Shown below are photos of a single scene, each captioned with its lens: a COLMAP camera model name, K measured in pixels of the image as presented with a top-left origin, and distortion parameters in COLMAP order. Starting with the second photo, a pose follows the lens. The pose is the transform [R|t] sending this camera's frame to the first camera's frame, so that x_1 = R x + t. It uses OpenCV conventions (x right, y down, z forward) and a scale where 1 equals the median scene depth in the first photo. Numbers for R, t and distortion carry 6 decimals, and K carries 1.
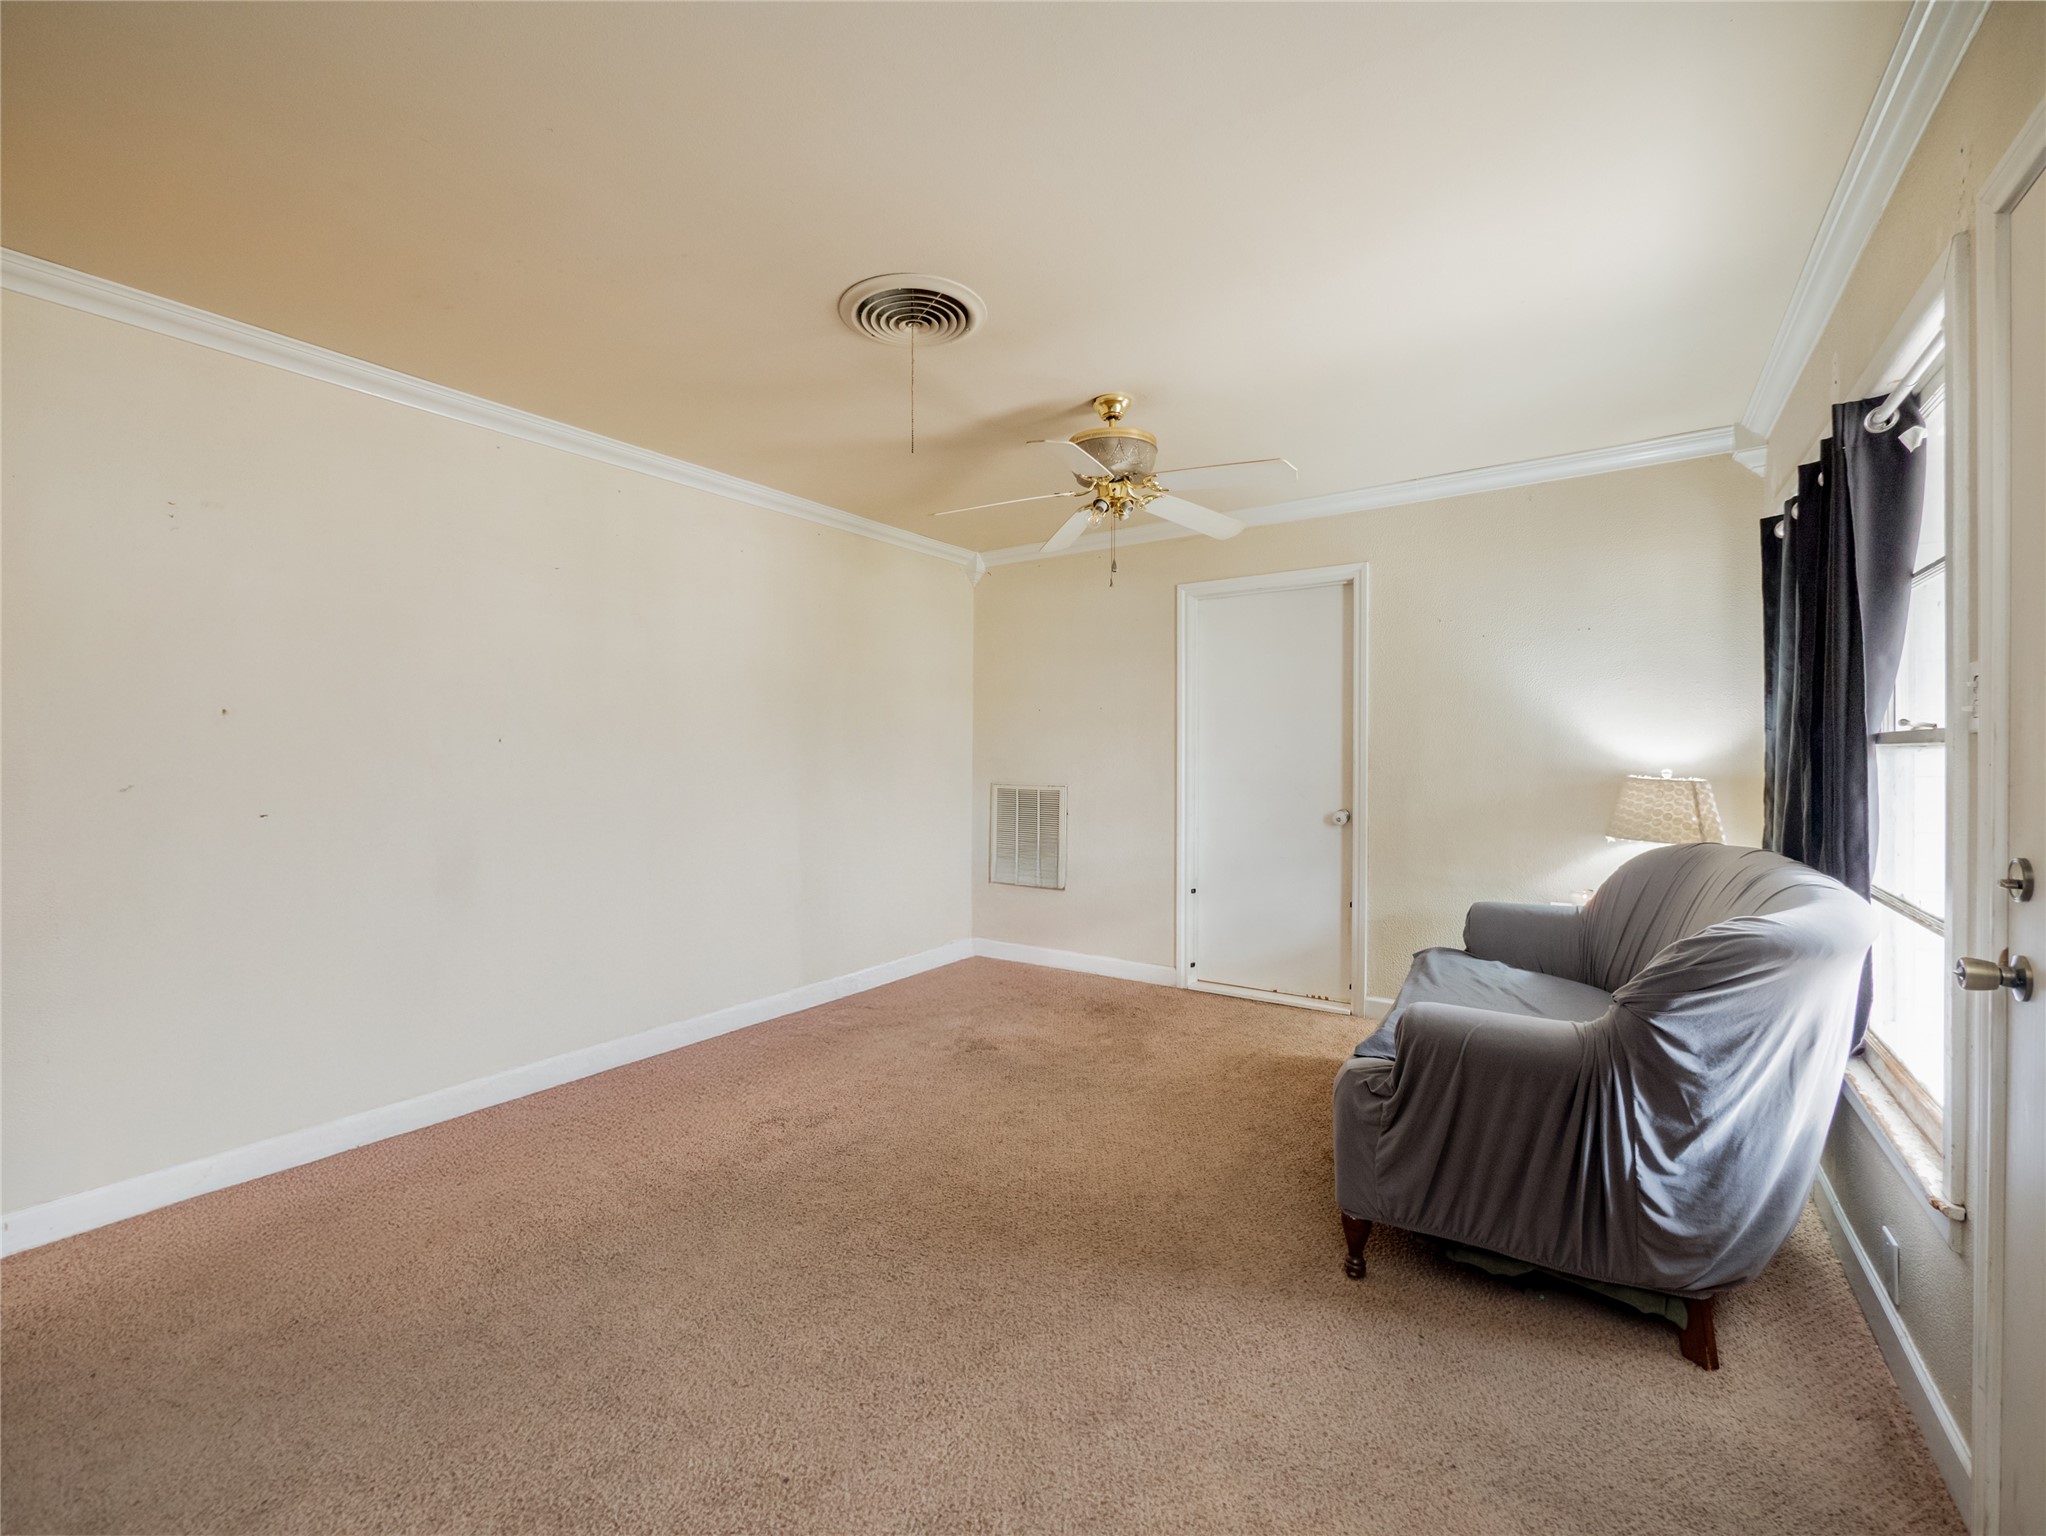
lens RADIAL K [[870.6, 0, 1005.2], [0, 870.6, 762.1], [0, 0, 1]] dist [-0.001851, 0.000139]
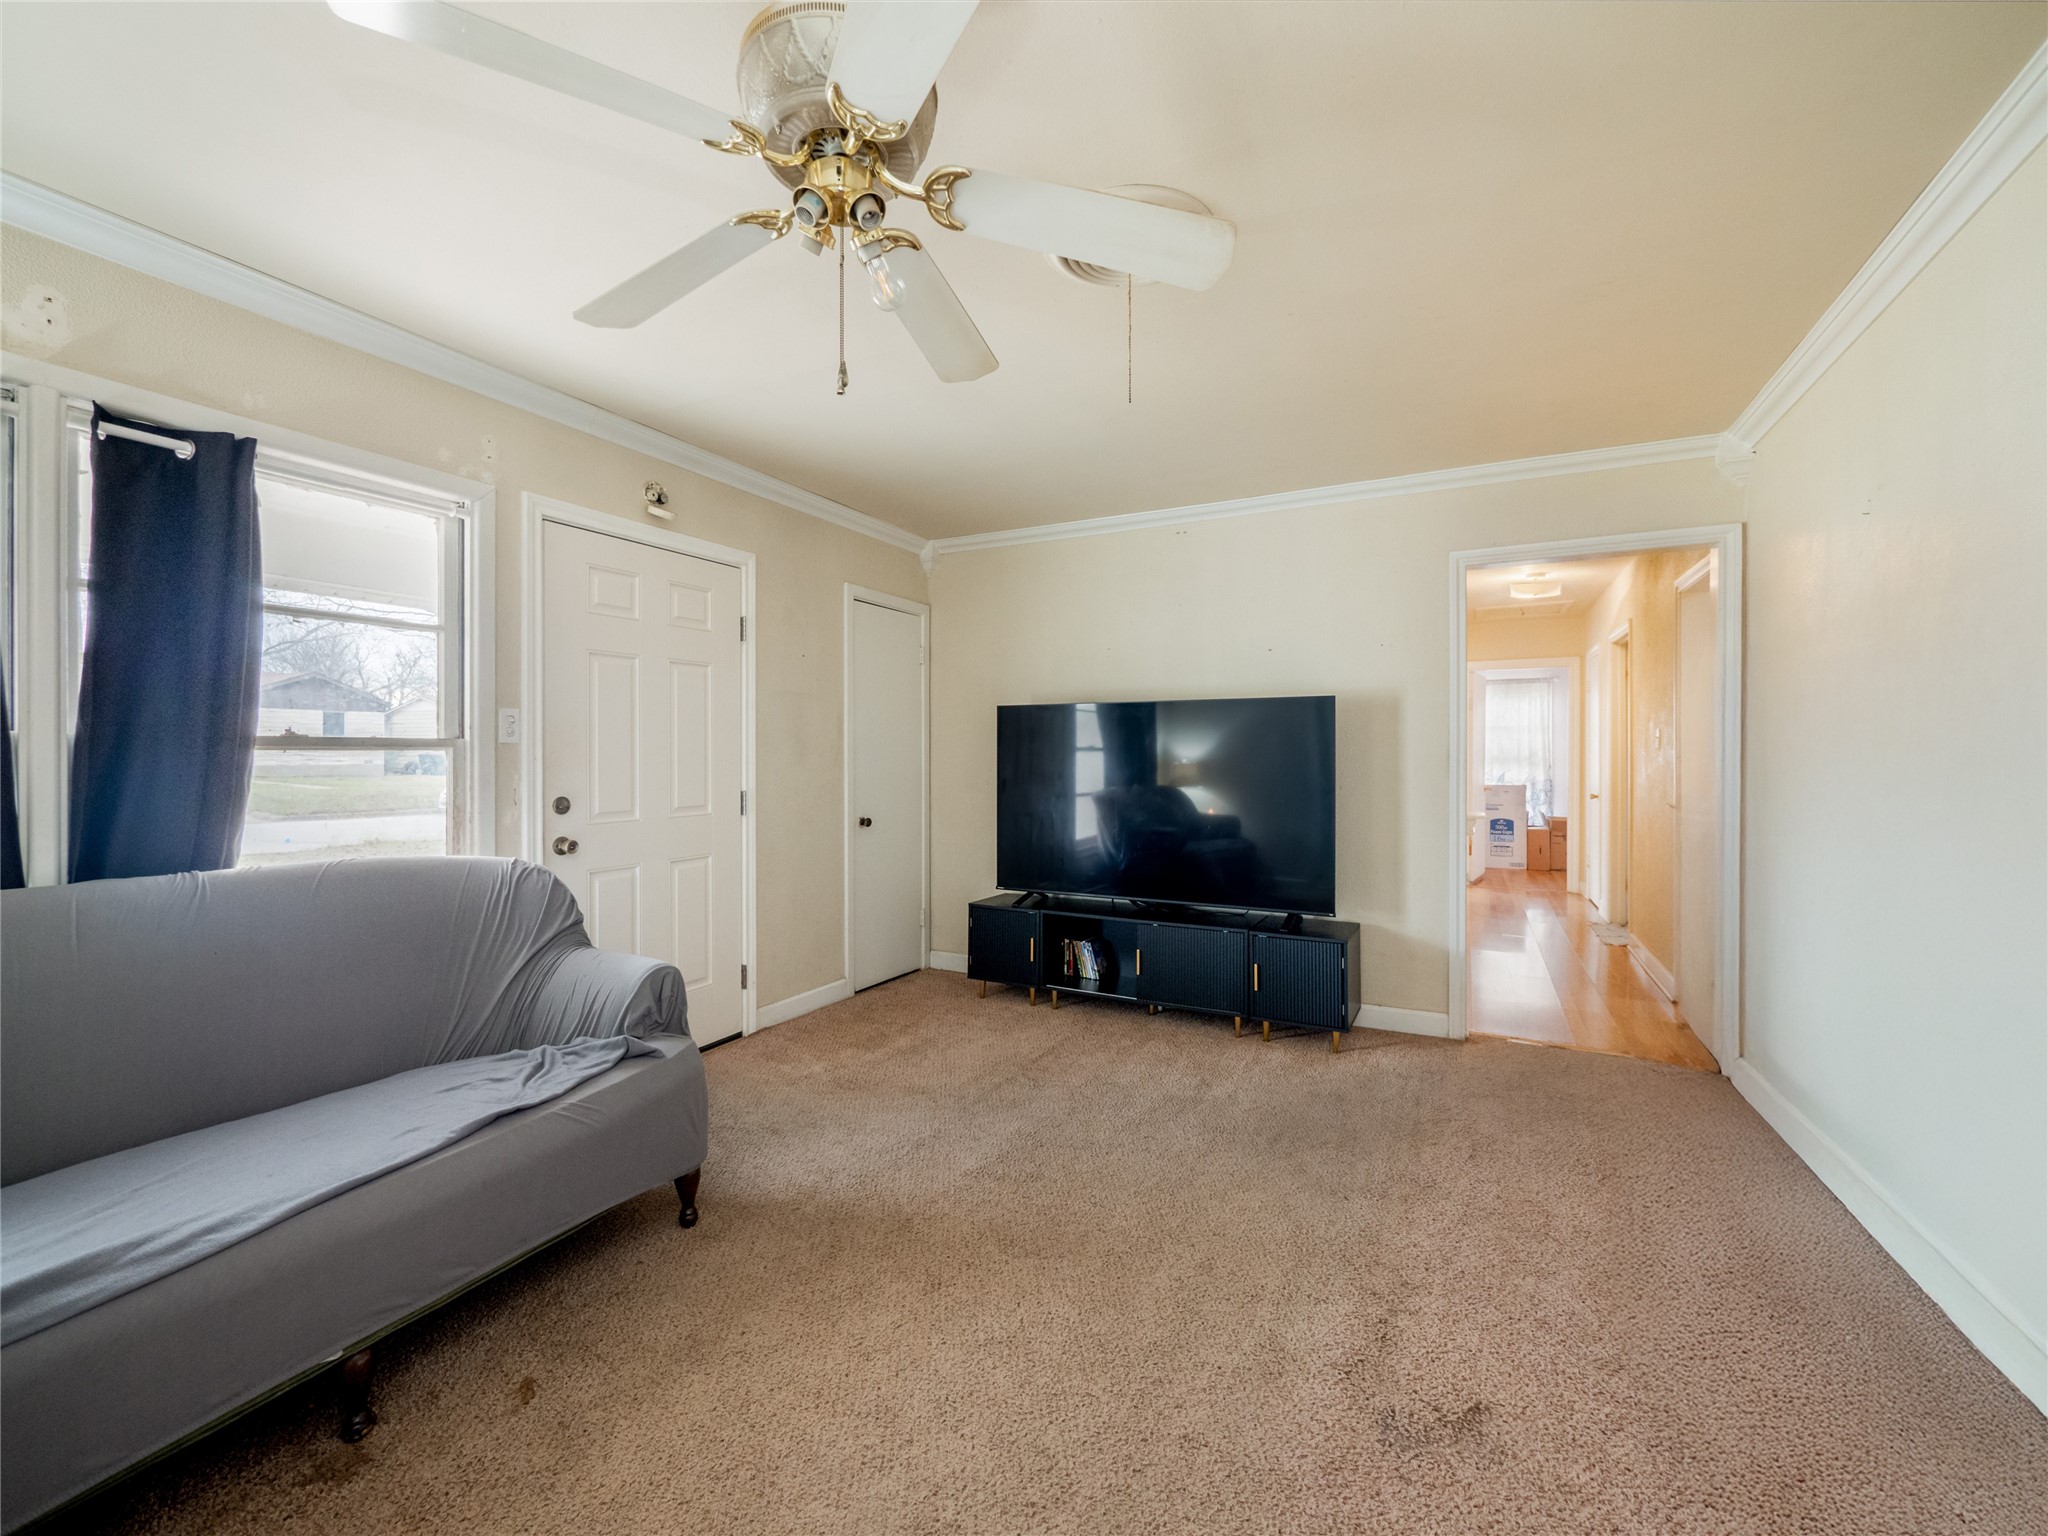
lens RADIAL K [[871.5, 0, 1006.2], [0, 871.5, 762.1], [0, 0, 1]] dist [-0.001851, 0.000139]
pose [[-0.991725, 0.000796, -0.128382, 0.087145], [-0.001880, 0.999784, 0.020720, -0.013826], [0.128370, 0.020790, -0.991508, 1.220996]]
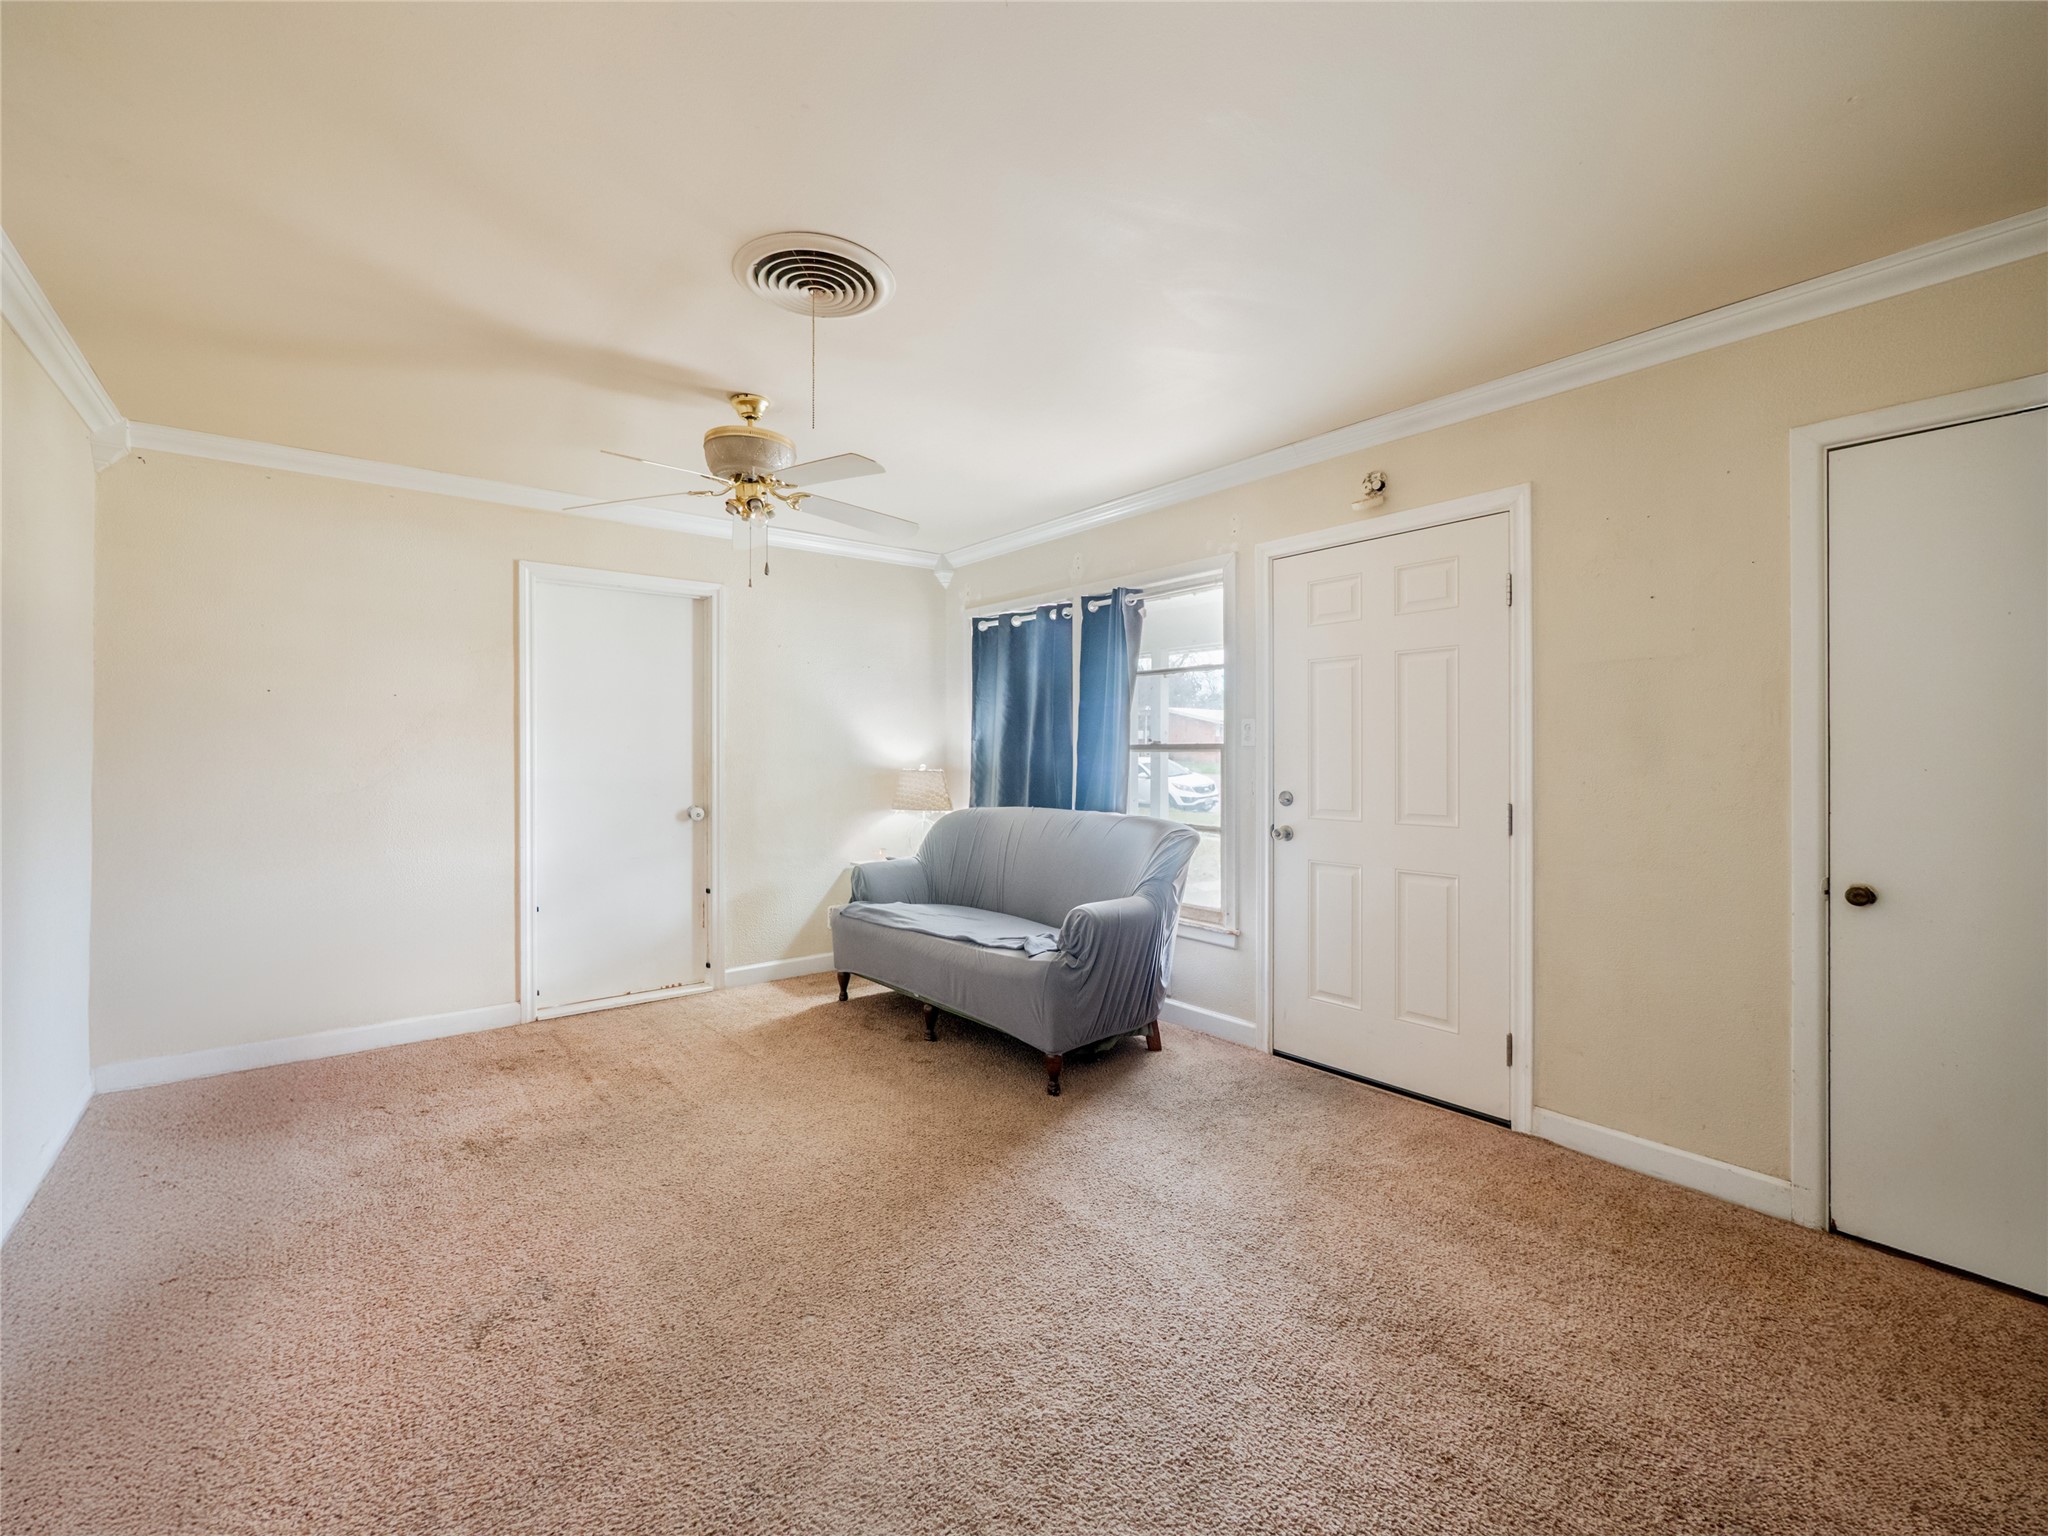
lens RADIAL K [[871.5, 0, 1006.2], [0, 871.5, 762.1], [0, 0, 1]] dist [-0.001851, 0.000139]
pose [[0.289605, -0.009480, 0.957099, -0.618953], [0.009672, 0.999929, 0.006978, -0.004751], [-0.957097, 0.007236, 0.289676, 0.357183]]
